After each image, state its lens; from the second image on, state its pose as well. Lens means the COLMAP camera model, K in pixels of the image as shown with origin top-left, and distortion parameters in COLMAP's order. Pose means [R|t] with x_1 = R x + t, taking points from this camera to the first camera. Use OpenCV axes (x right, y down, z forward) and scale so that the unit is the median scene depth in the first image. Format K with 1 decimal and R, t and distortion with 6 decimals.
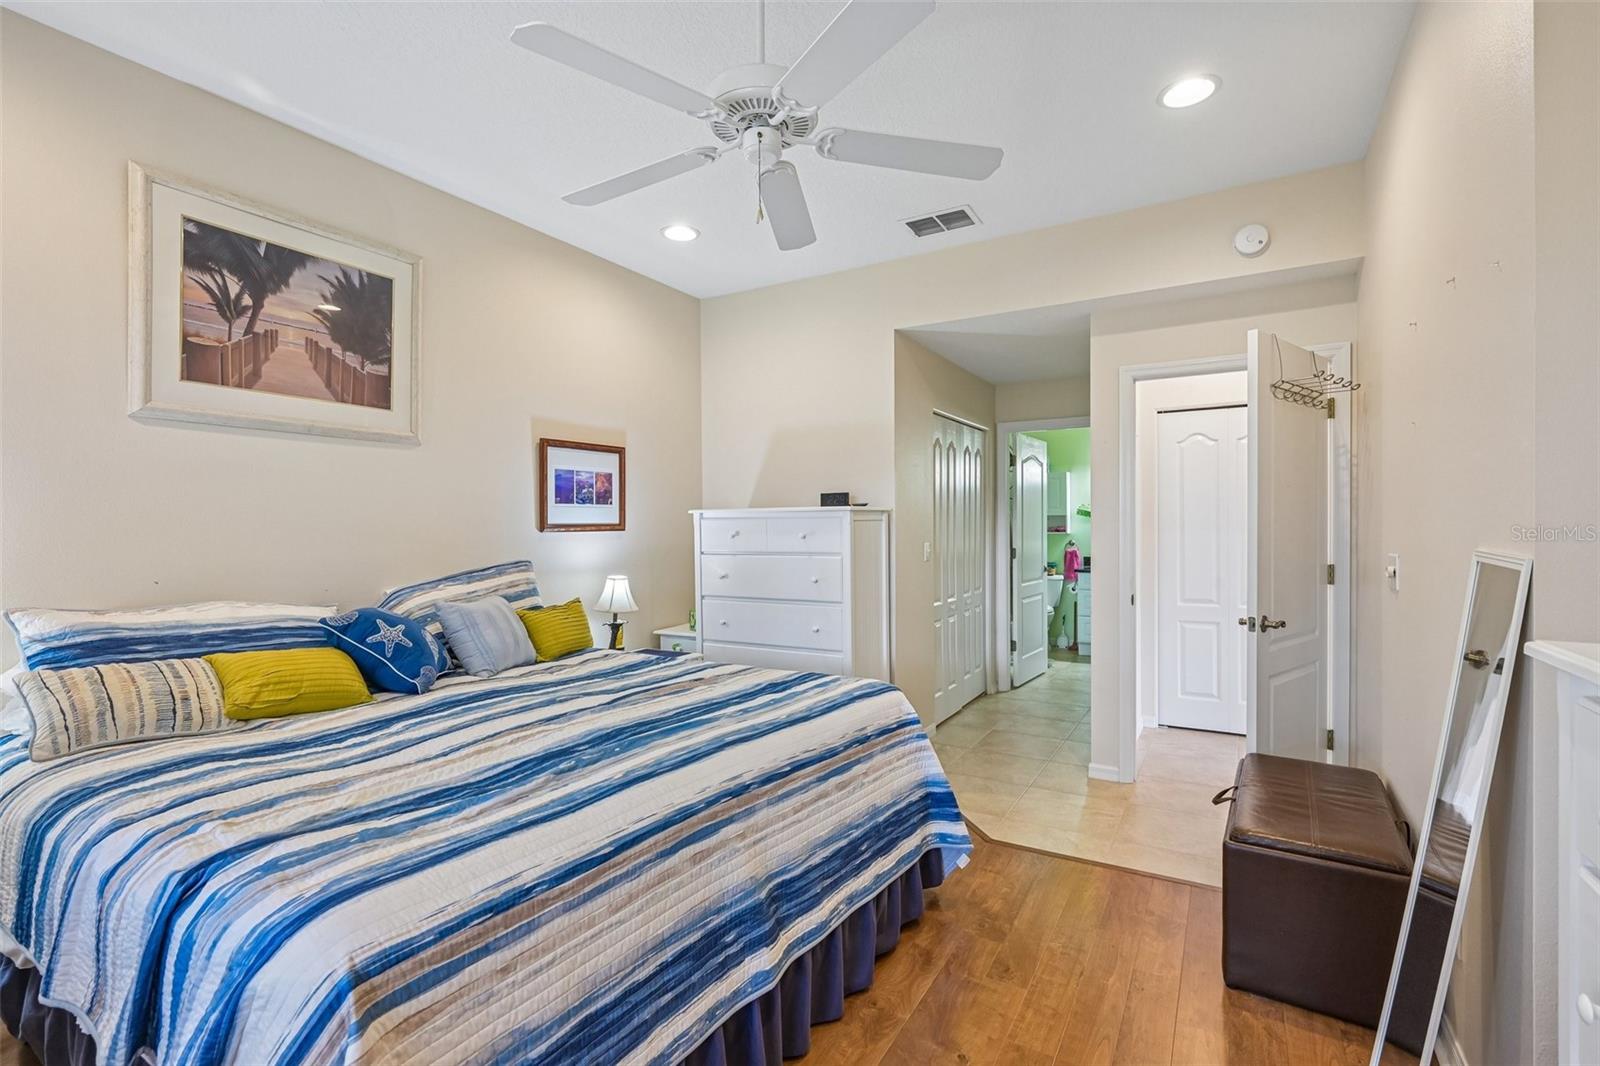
lens RADIAL K [[720.2, 0, 813.0], [0, 720.2, 534.1], [0, 0, 1]] dist [-0.000211, -0.000189]
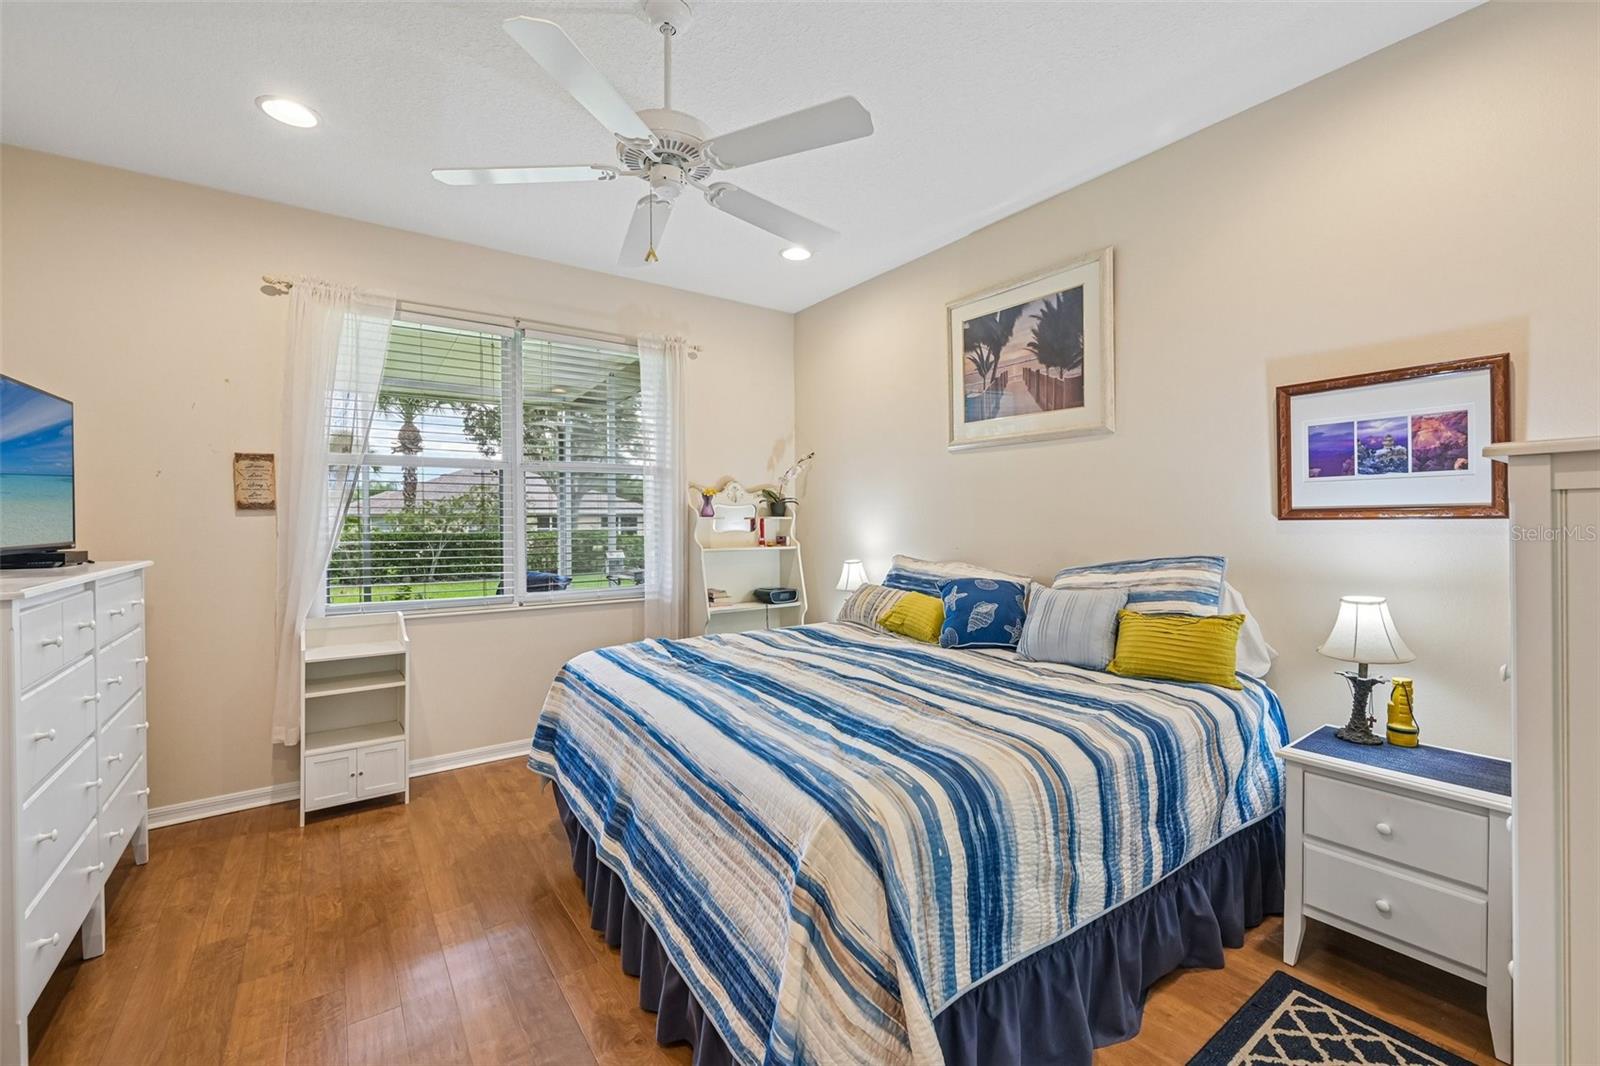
lens RADIAL K [[663.2, 0, 801.6], [0, 663.2, 530.4], [0, 0, 1]] dist [-0.001155, 0.000276]
pose [[-0.403407, 0.023400, -0.914722, 0.510016], [-0.000042, 0.999672, 0.025592, -0.011178], [0.915021, 0.010362, -0.403274, 1.028415]]
